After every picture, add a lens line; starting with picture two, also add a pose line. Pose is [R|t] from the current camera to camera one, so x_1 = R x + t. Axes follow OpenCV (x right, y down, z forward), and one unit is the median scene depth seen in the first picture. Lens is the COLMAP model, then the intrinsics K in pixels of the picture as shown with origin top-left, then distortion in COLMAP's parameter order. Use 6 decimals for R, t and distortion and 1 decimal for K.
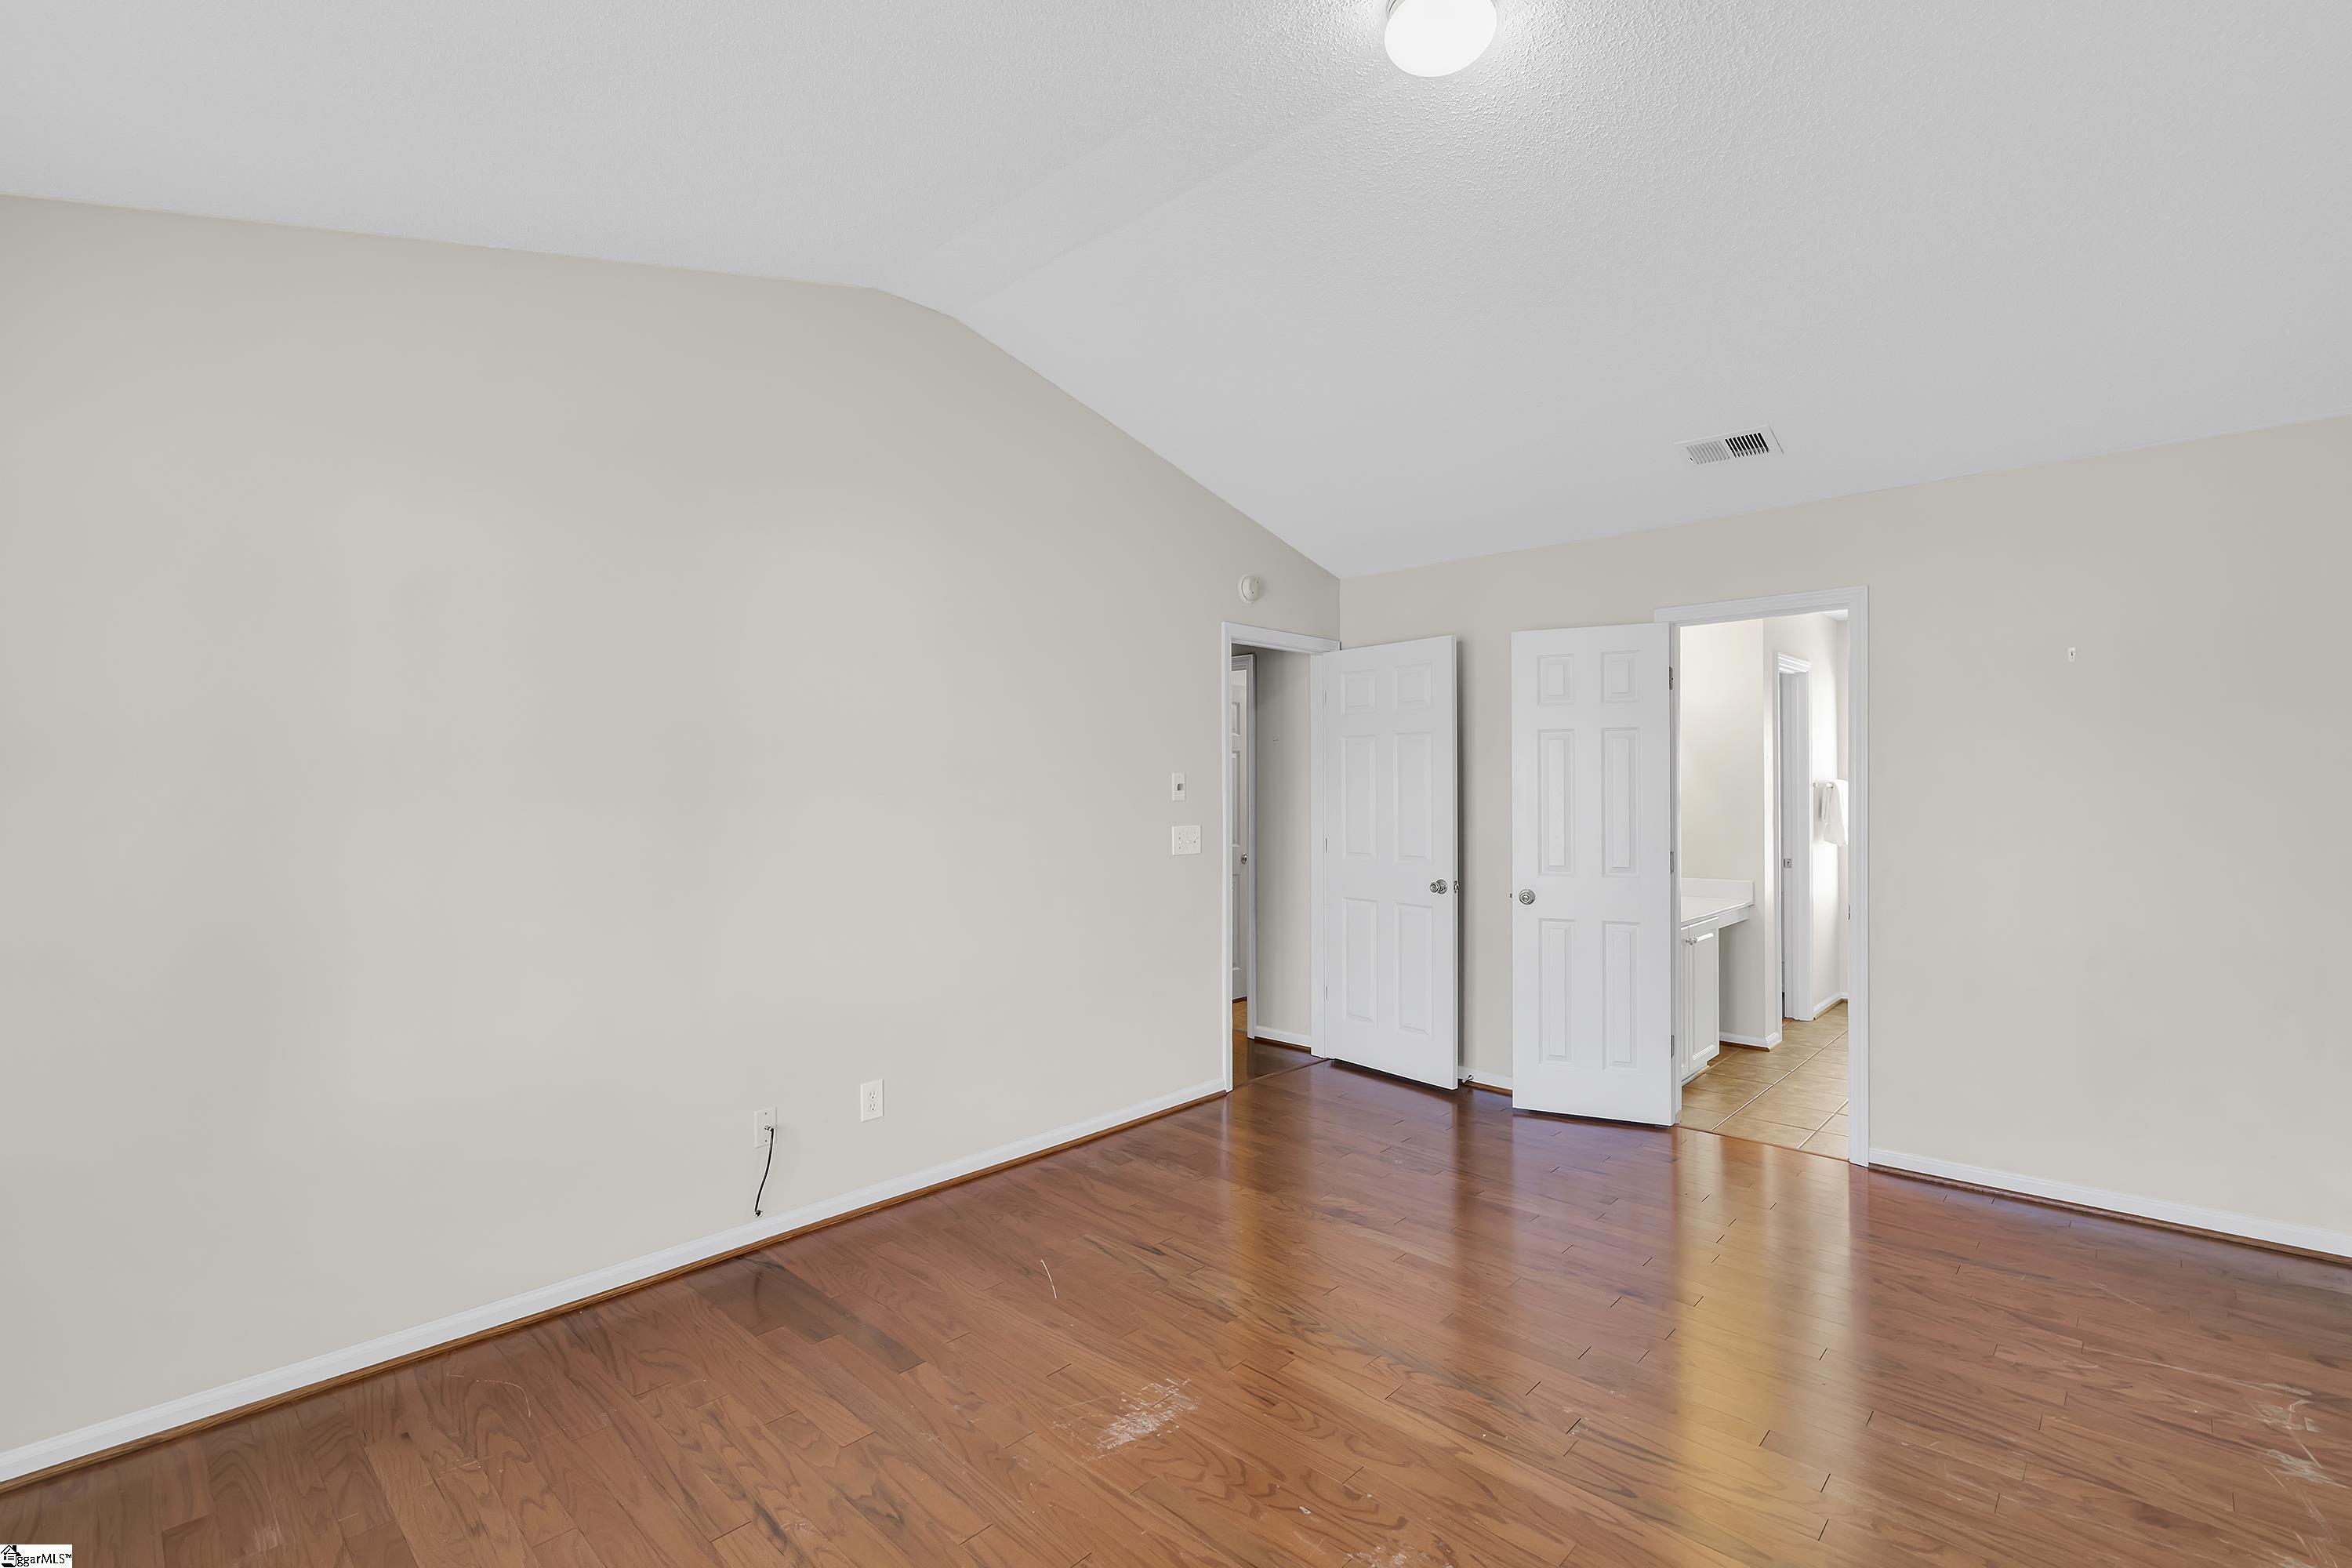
lens RADIAL K [[1050.7, 0, 1175.1], [0, 1050.7, 778.3], [0, 0, 1]] dist [0.000260, 0.000436]
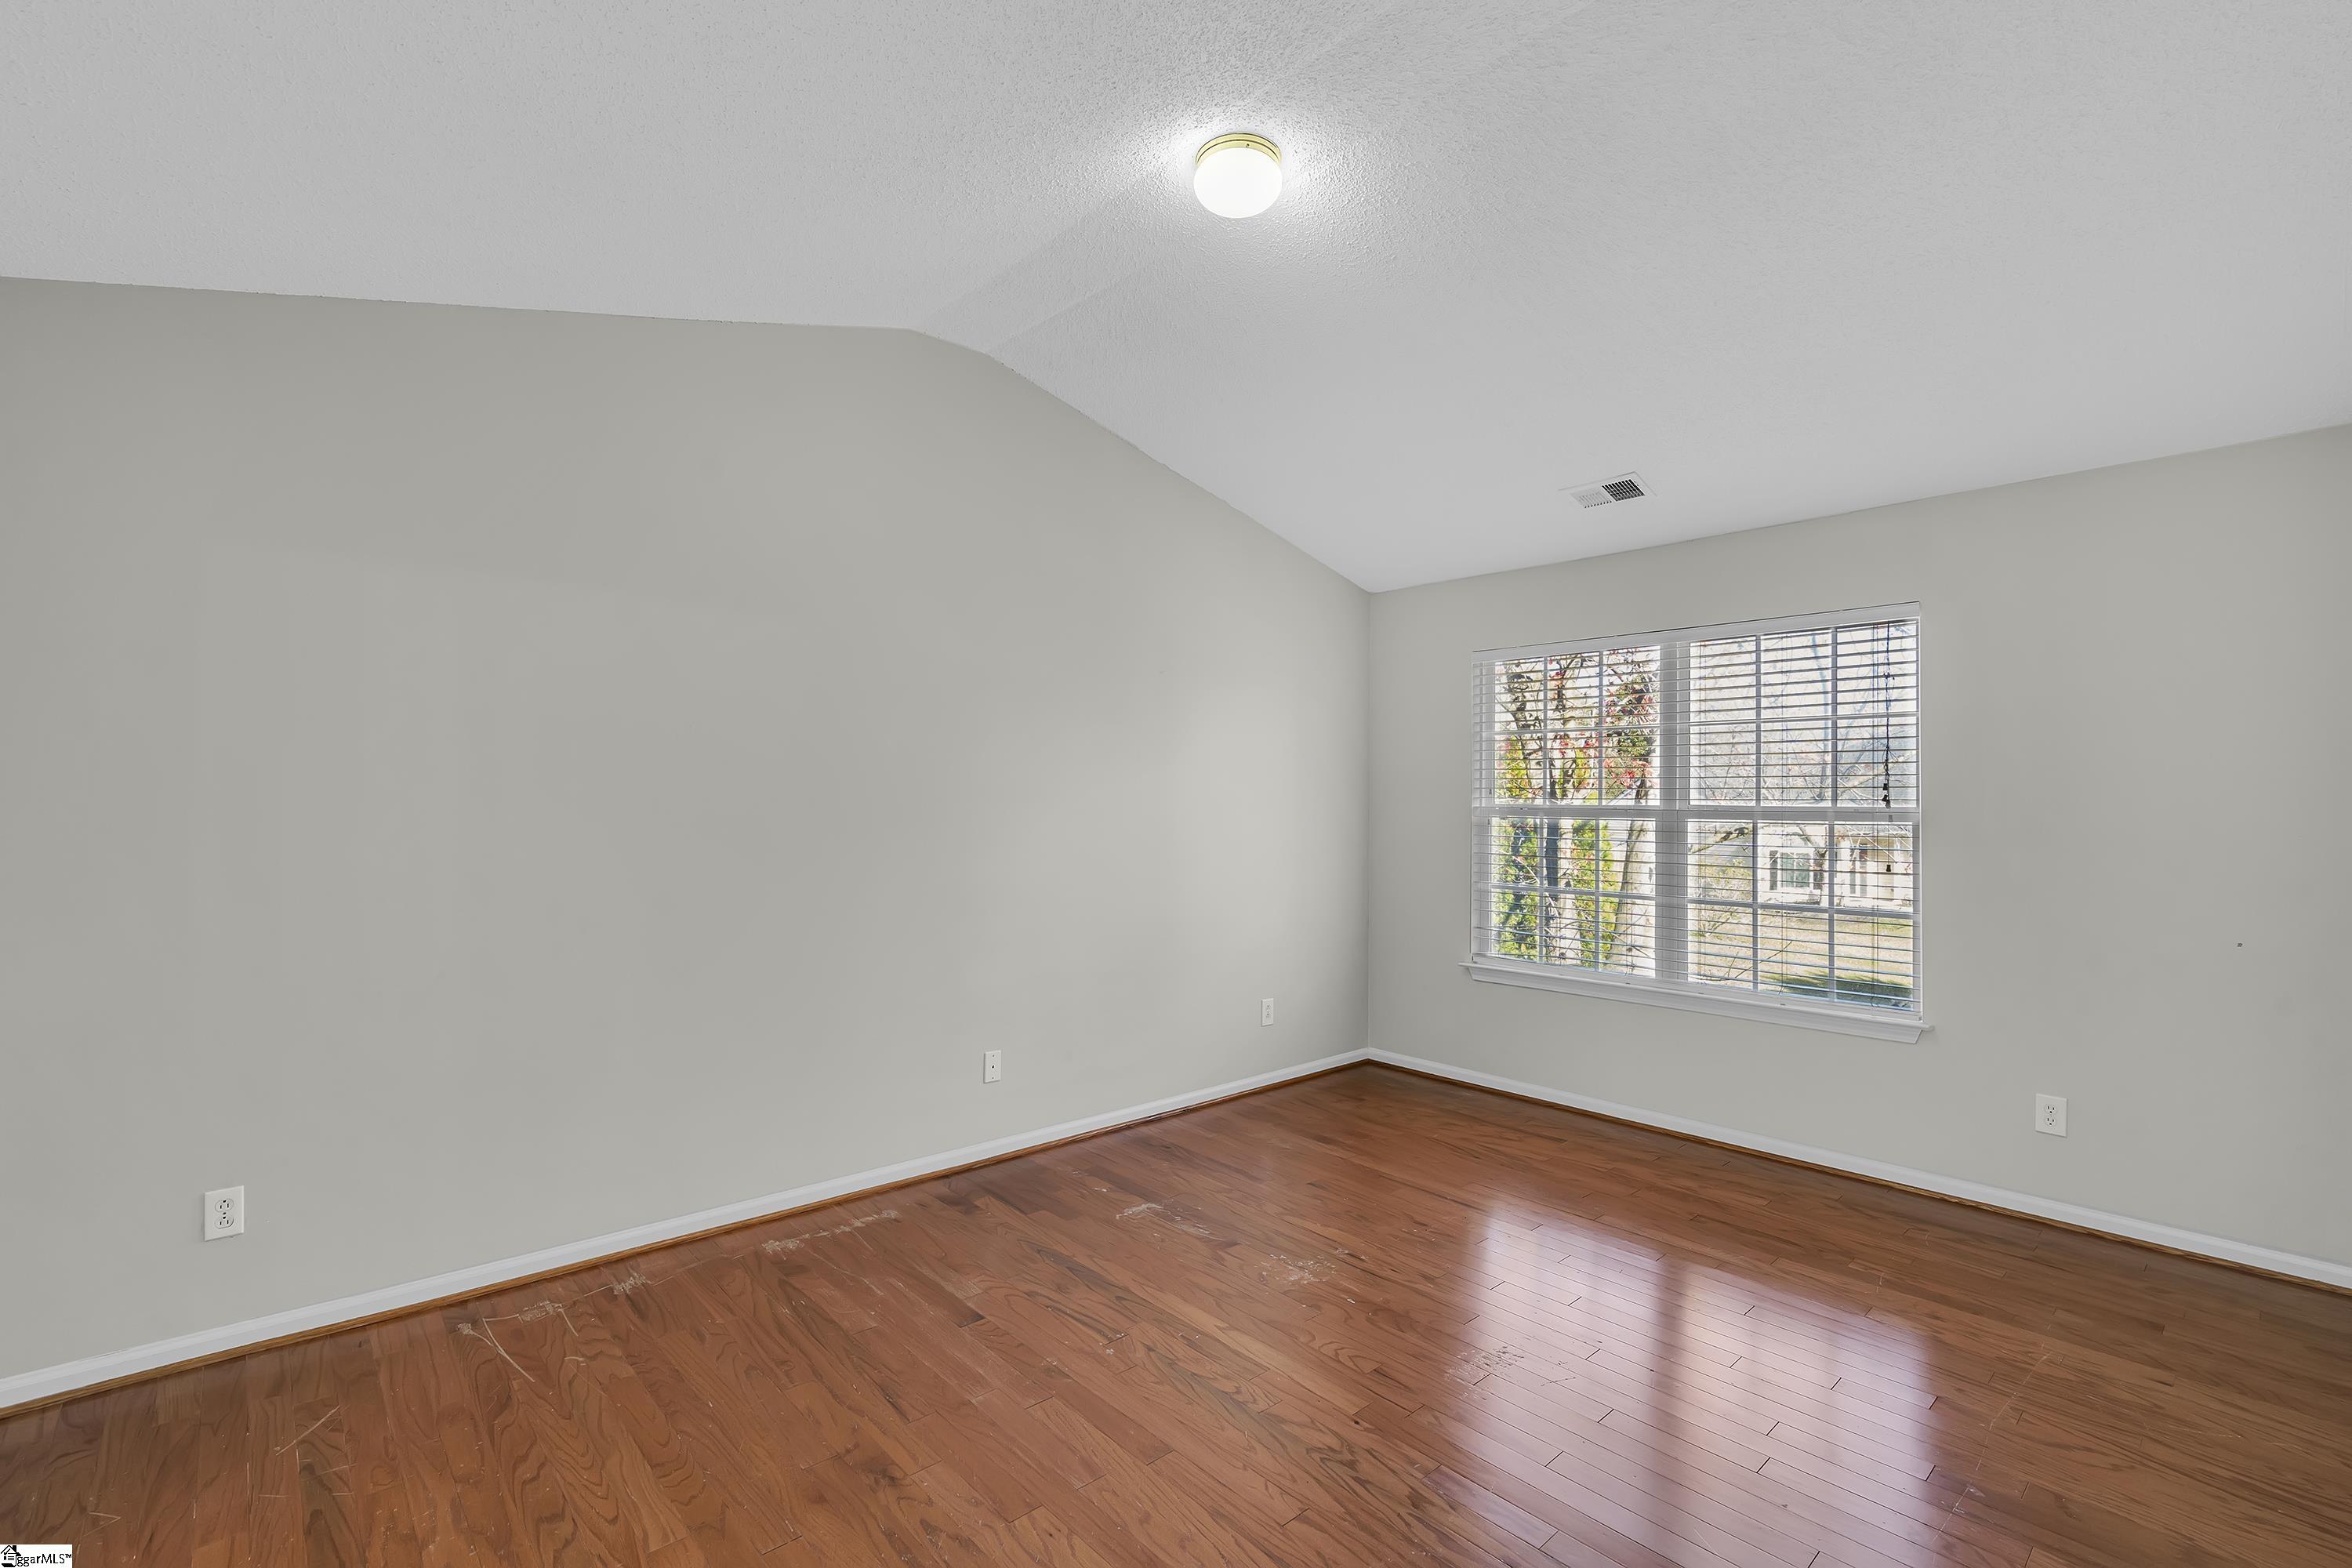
lens RADIAL K [[1050.7, 0, 1180.1], [0, 1050.7, 802.8], [0, 0, 1]] dist [0.000260, 0.000436]
pose [[-0.997098, -0.002403, 0.076094, 0.203333], [-0.002974, 0.999968, -0.007398, 0.021278], [-0.076074, -0.007603, -0.997073, 2.002008]]
